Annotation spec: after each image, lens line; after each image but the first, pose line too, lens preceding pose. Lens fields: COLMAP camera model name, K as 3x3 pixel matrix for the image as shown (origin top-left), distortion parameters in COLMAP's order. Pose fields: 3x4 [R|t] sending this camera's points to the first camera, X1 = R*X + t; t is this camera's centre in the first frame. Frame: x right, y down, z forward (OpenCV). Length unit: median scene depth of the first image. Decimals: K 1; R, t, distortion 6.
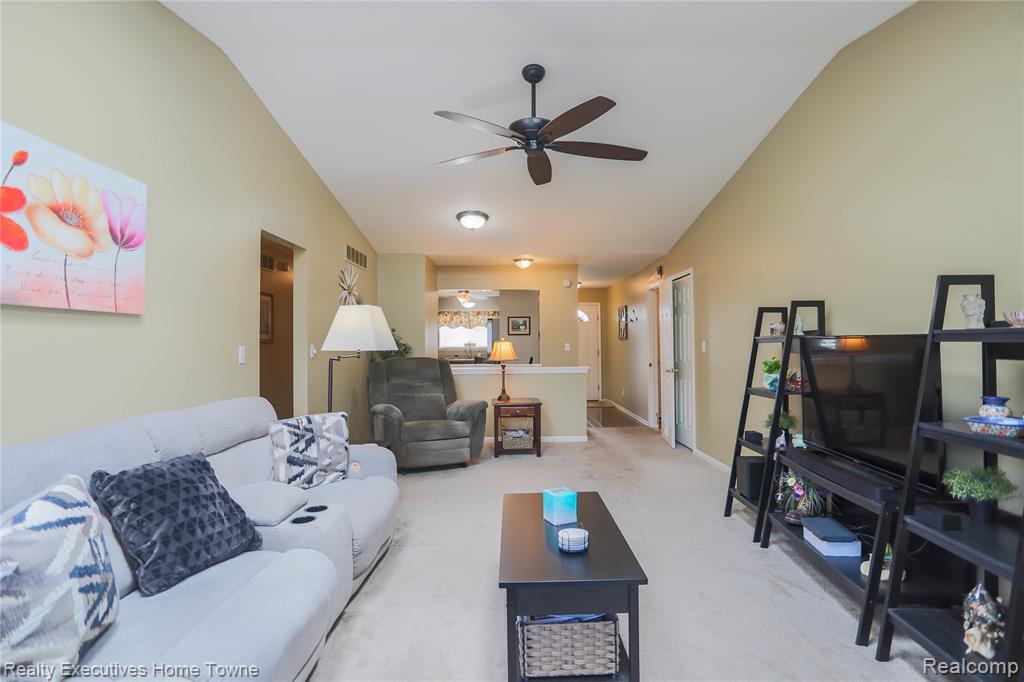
lens RADIAL K [[530.1, 0, 515.9], [0, 530.1, 330.3], [0, 0, 1]] dist [-0.079649, 0.042745]
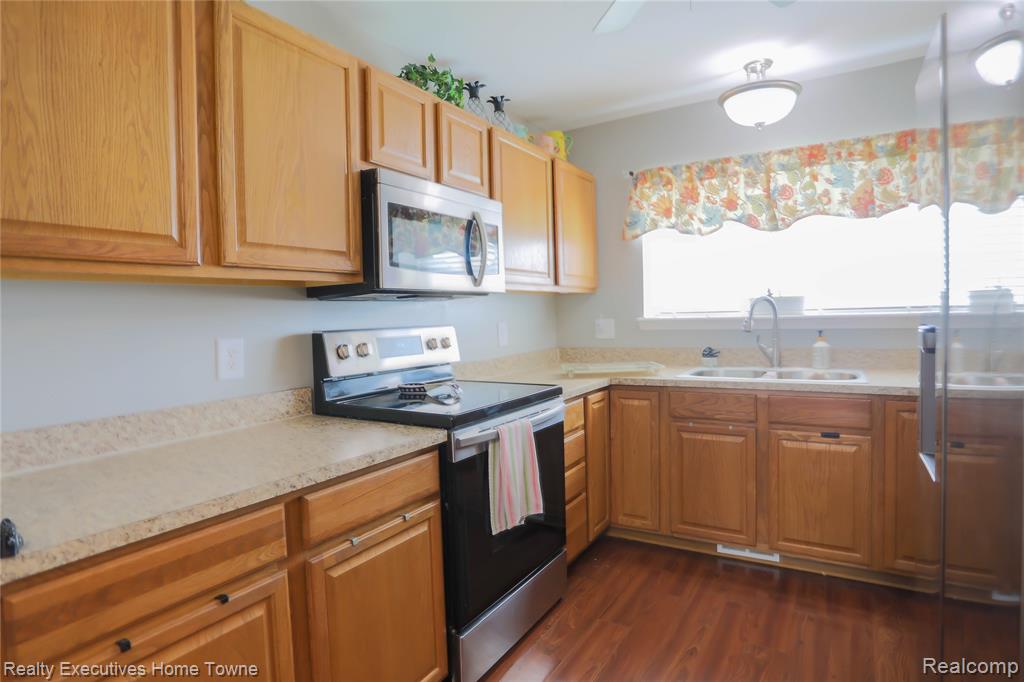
lens RADIAL K [[552.8, 0, 515.2], [0, 552.8, 331.1], [0, 0, 1]] dist [-0.084394, 0.050206]
pose [[0.845246, 0.000645, -0.534377, -0.056368], [0.033689, 0.997946, 0.054492, 0.022635], [0.533315, -0.064062, 0.843488, 0.744153]]
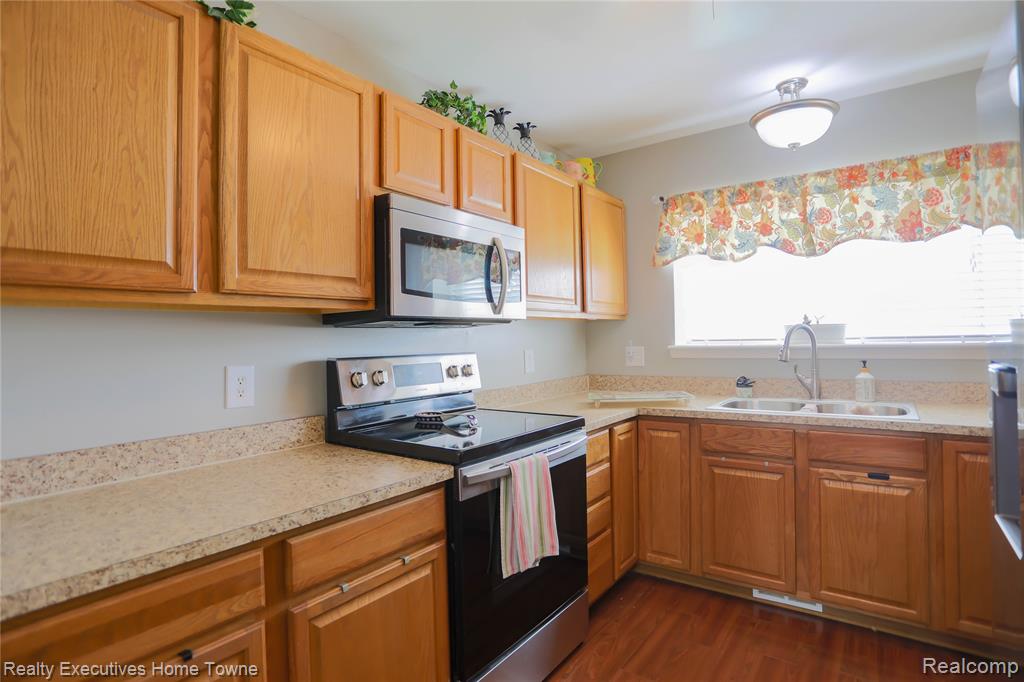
lens RADIAL K [[530.1, 0, 515.9], [0, 530.1, 330.3], [0, 0, 1]] dist [-0.079649, 0.042745]
pose [[0.801242, -0.018988, -0.598039, -0.057406], [0.028696, 0.999566, 0.006710, 0.021815], [0.597652, -0.022537, 0.801439, 0.758123]]
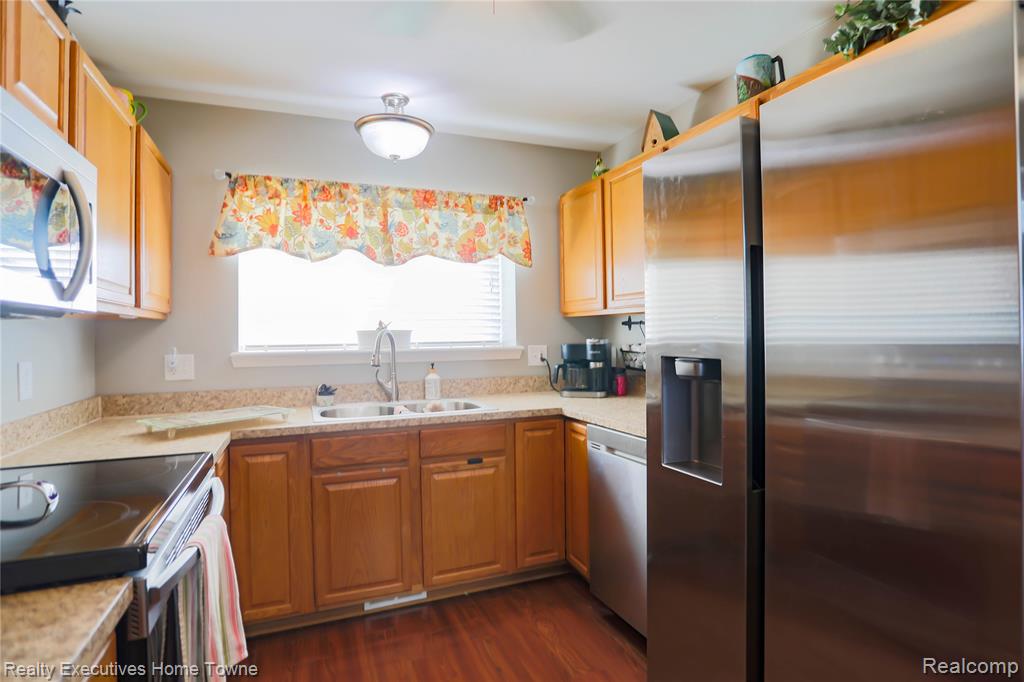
lens RADIAL K [[530.1, 0, 515.9], [0, 530.1, 330.3], [0, 0, 1]] dist [-0.079649, 0.042745]
pose [[0.929874, -0.004707, 0.367848, -0.117681], [0.001347, 0.999955, 0.009389, 0.022279], [-0.367875, -0.008235, 0.929839, 0.769531]]
